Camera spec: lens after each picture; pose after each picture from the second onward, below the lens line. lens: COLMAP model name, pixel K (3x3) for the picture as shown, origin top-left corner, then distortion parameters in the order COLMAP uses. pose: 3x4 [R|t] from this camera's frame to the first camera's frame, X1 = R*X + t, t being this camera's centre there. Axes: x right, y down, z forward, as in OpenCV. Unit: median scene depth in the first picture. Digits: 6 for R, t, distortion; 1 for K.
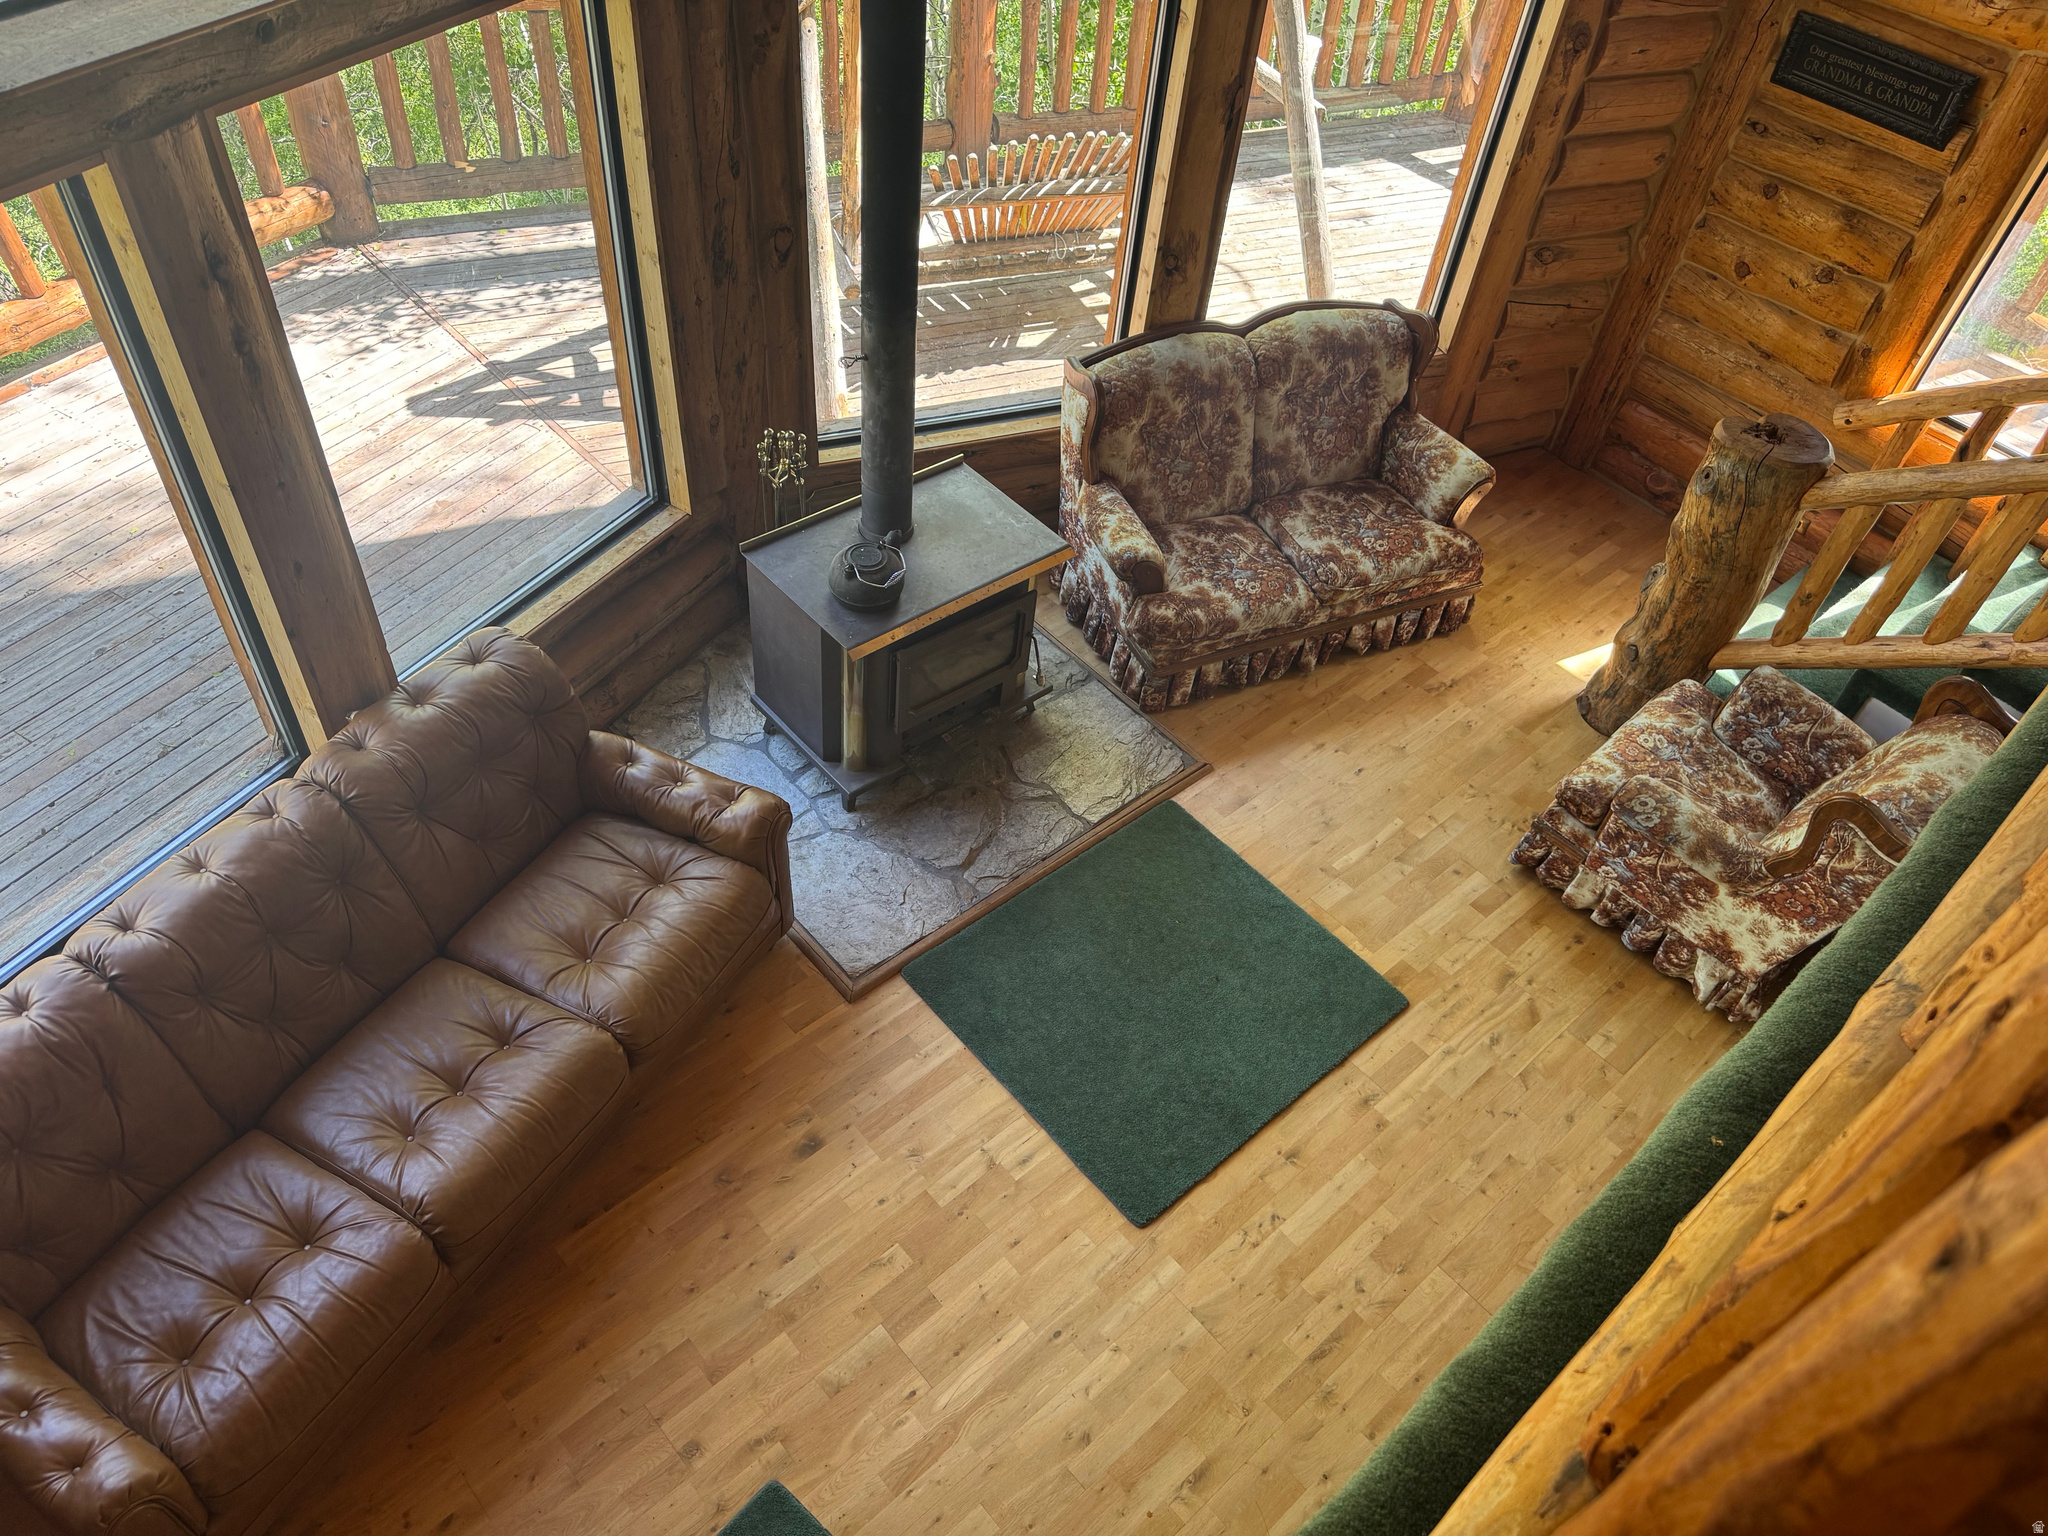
lens RADIAL K [[1441.6, 0, 1024.0], [0, 1441.6, 771.0], [0, 0, 1]] dist [0.071042, -0.115184]
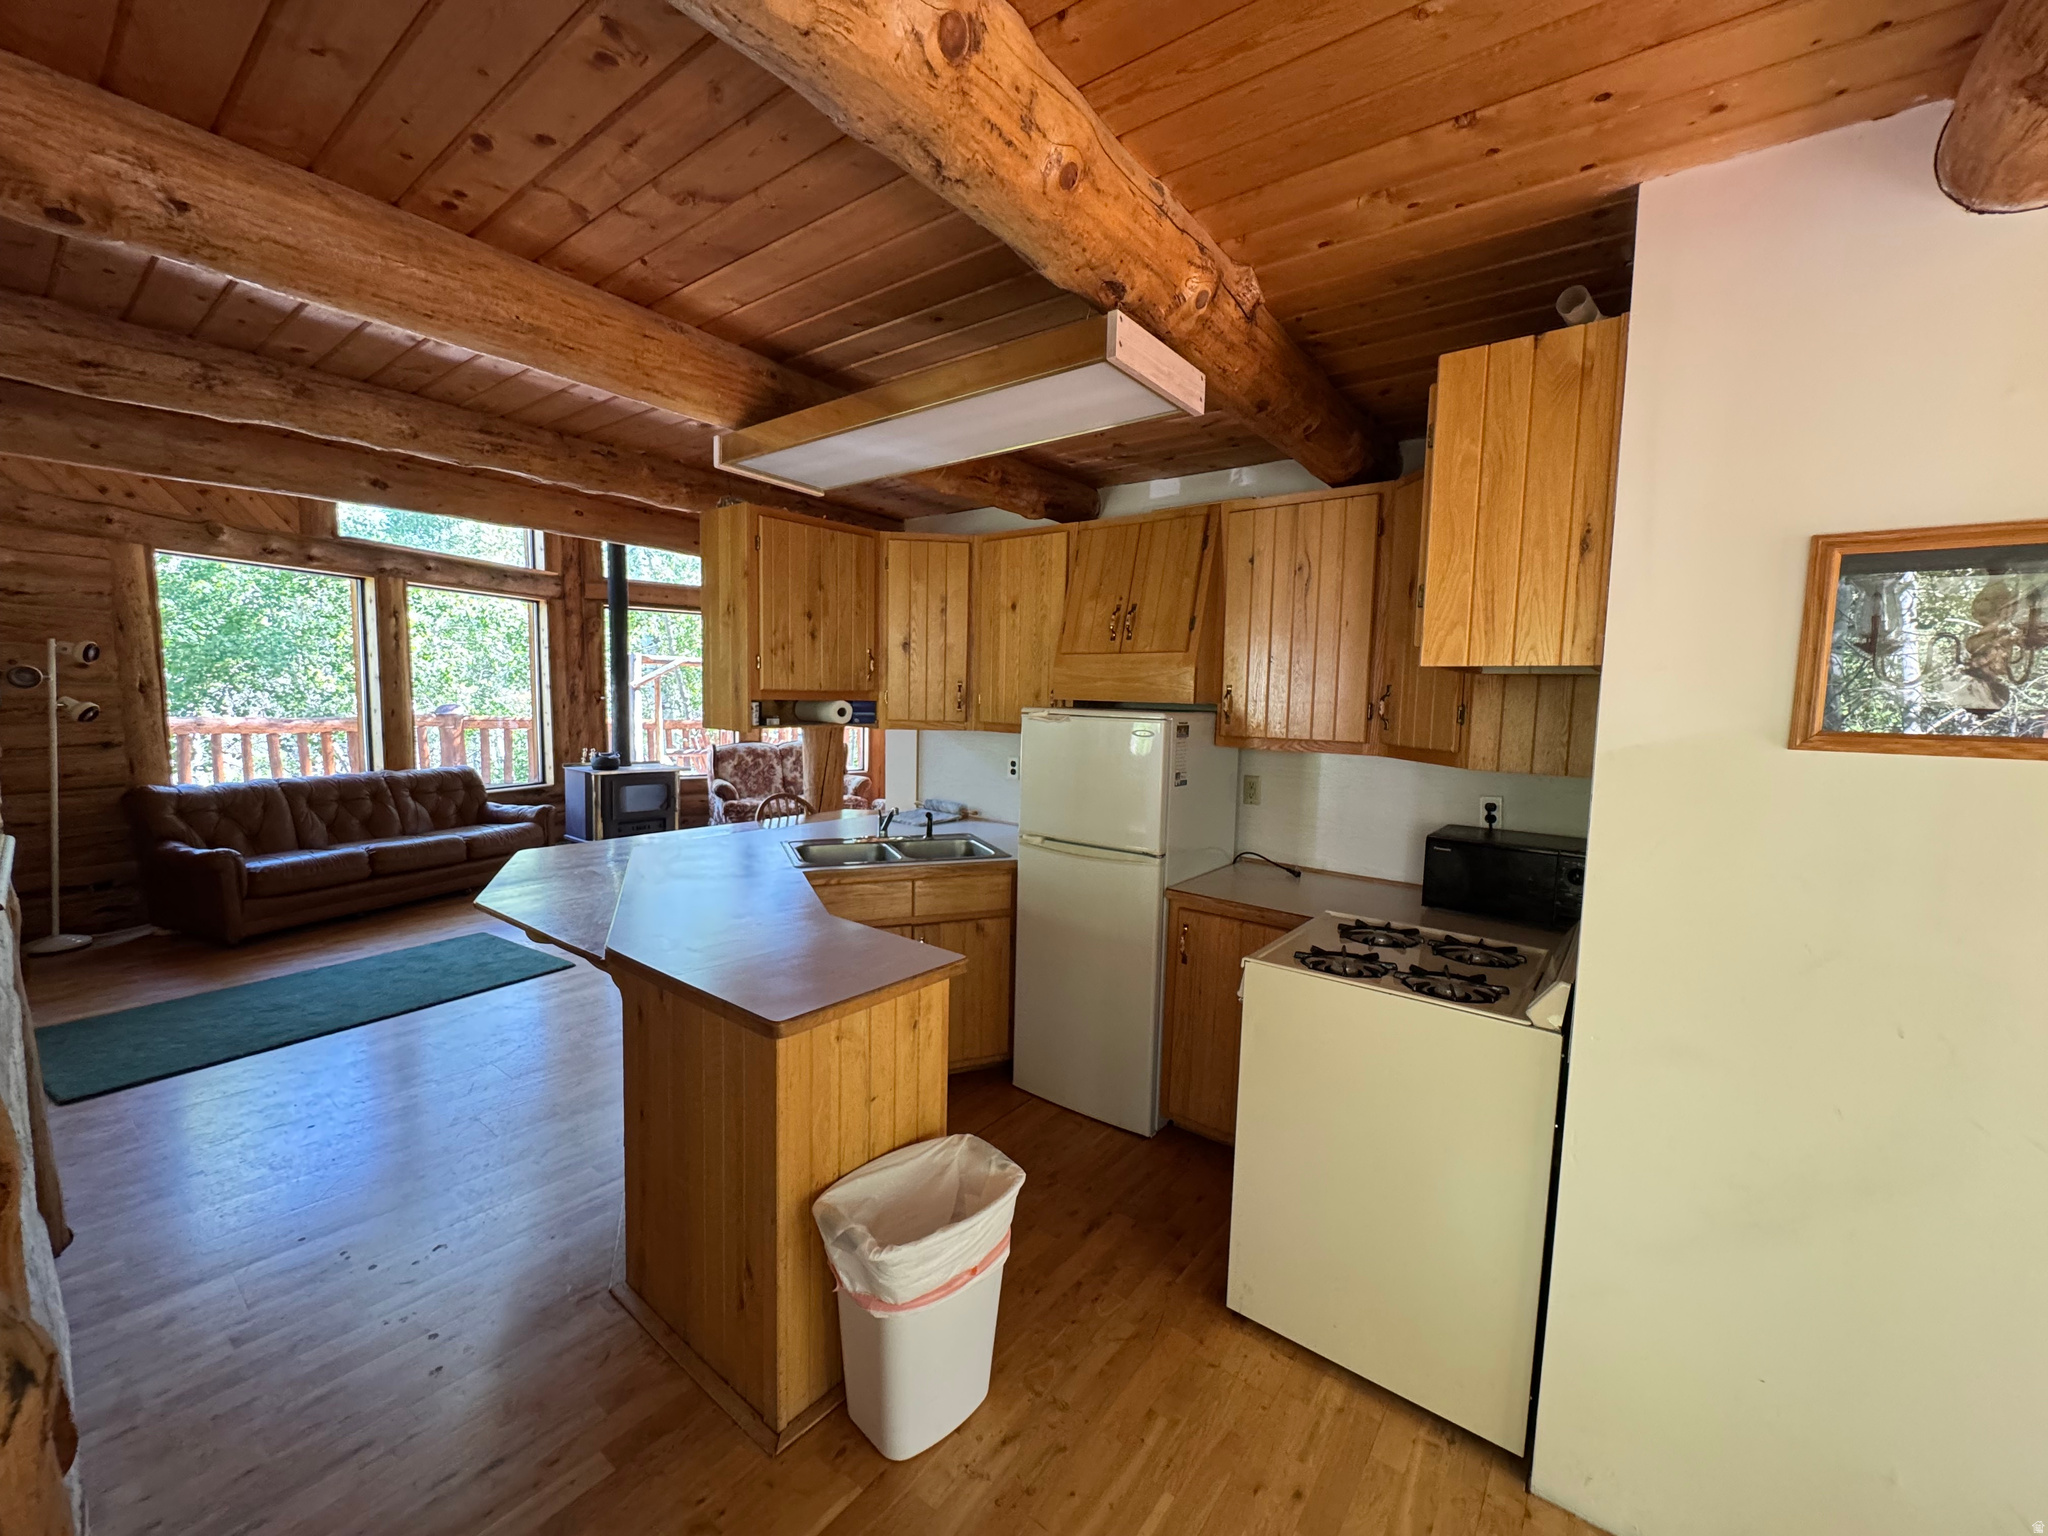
lens RADIAL K [[829.9, 0, 1030.4], [0, 829.9, 768.9], [0, 0, 1]] dist [-0.012548, 0.009952]
pose [[0.979602, -0.078152, 0.185129, 0.388574], [0.179602, 0.753725, -0.632172, 1.007271], [-0.090131, 0.652527, 0.752386, -0.305564]]
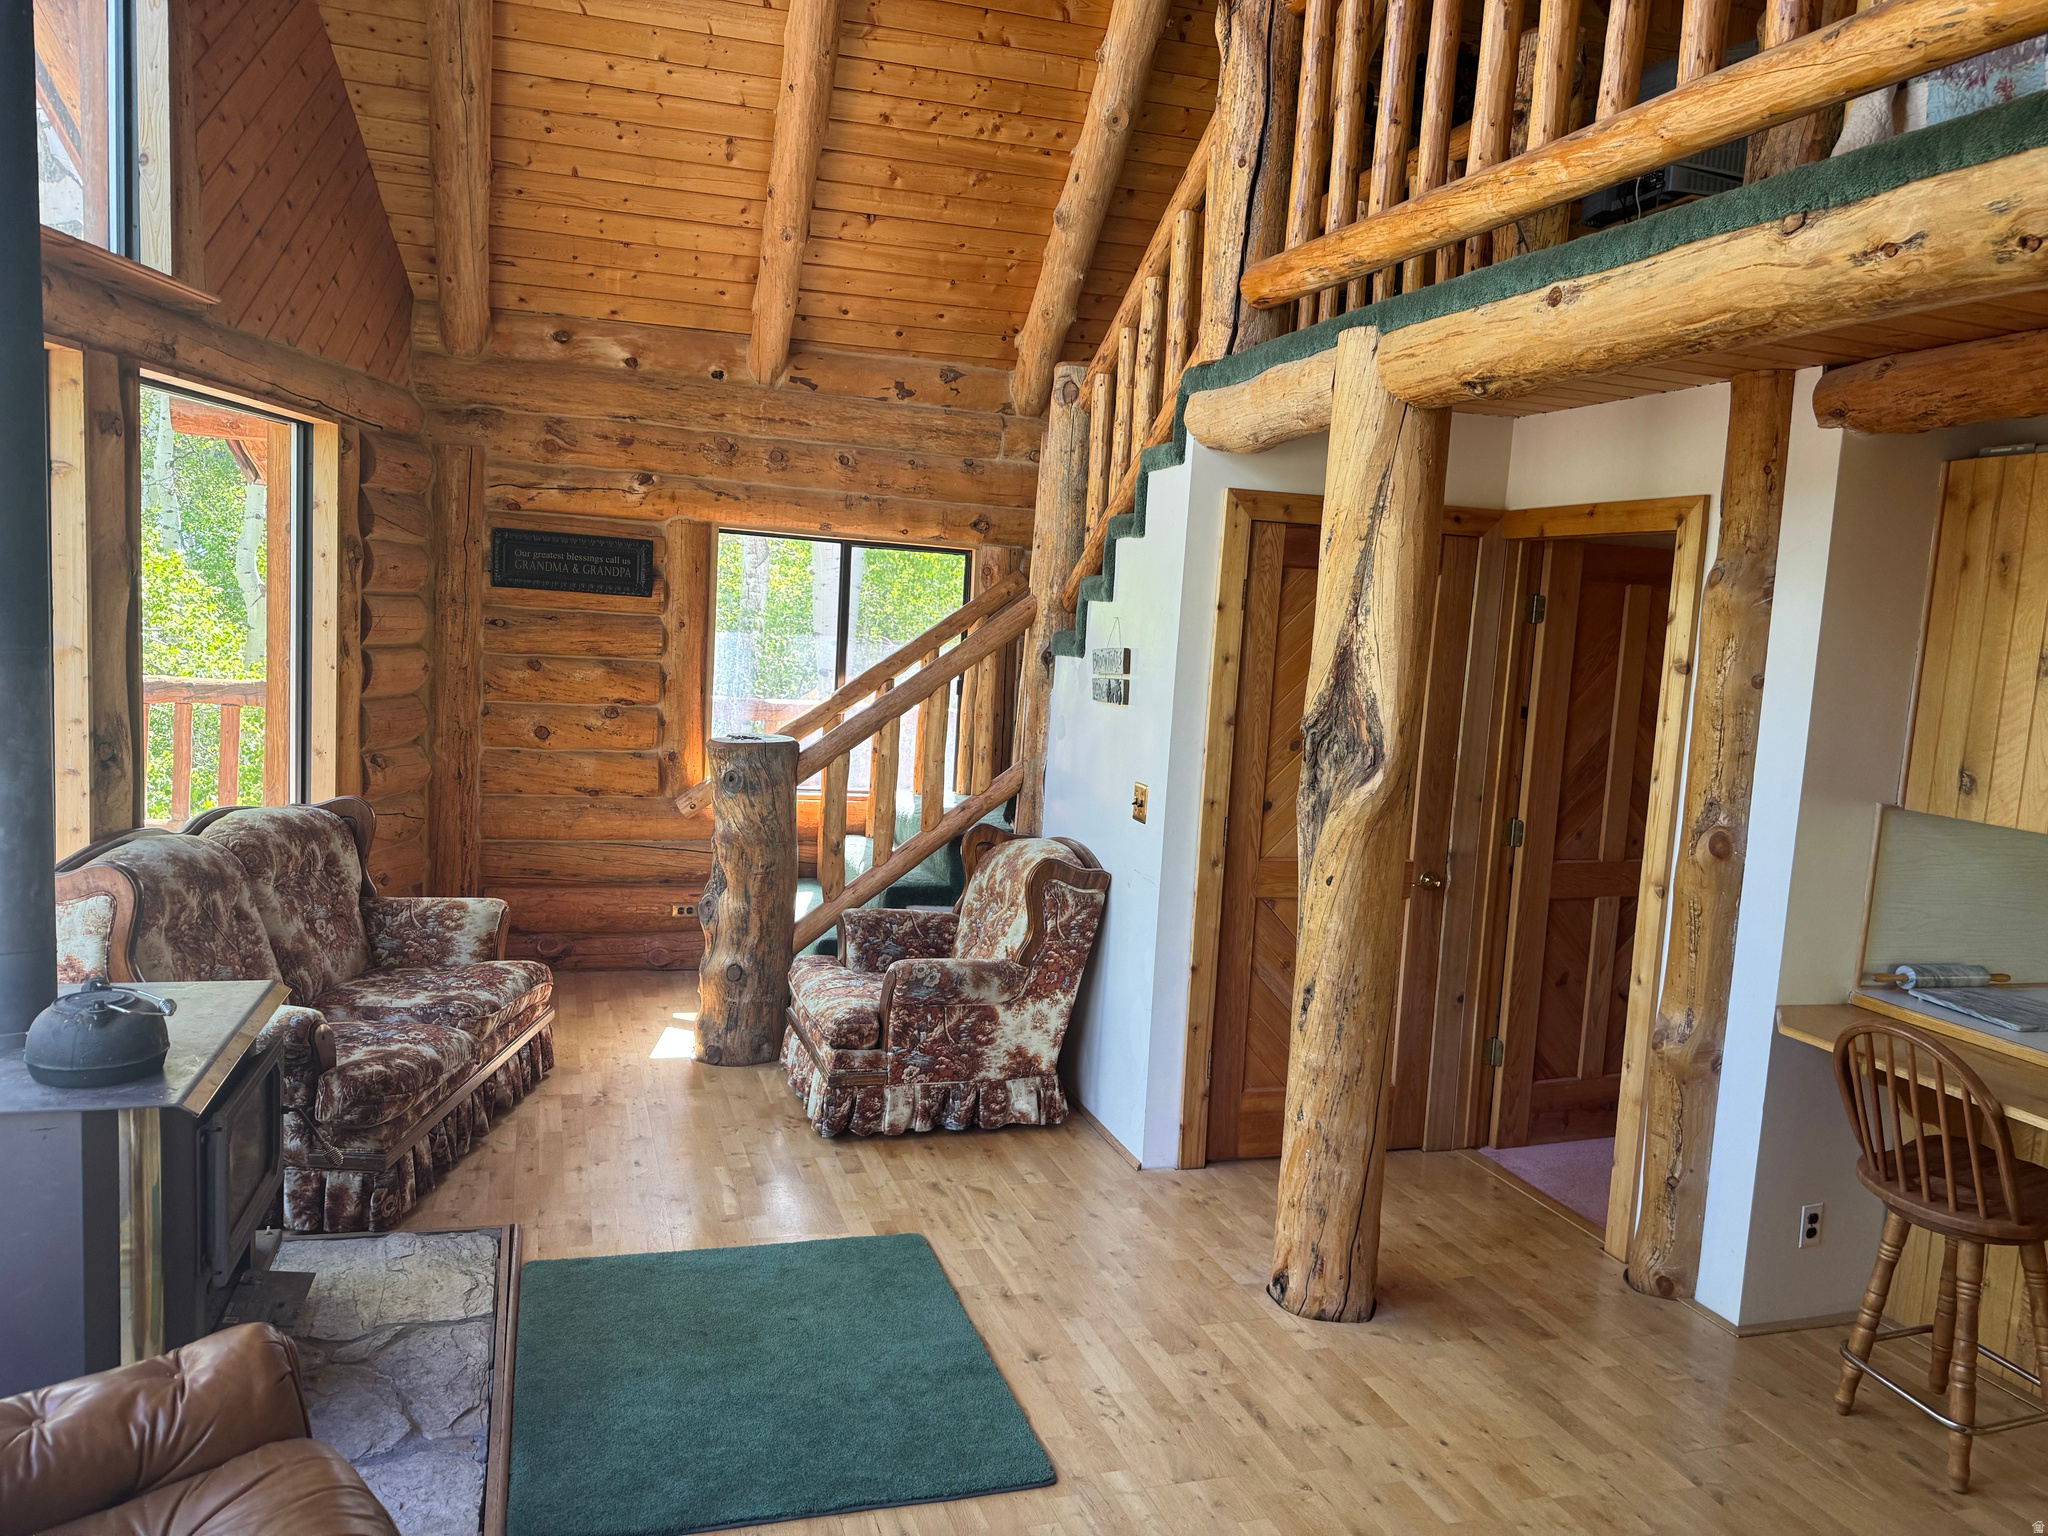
lens RADIAL K [[1427.9, 0, 1031.4], [0, 1427.9, 774.2], [0, 0, 1]] dist [0.134045, -0.151451]
pose [[0.392743, -0.149736, 0.907377, -0.469561], [0.646380, 0.746785, -0.156540, 0.126322], [-0.654175, 0.647990, 0.390081, 0.395548]]
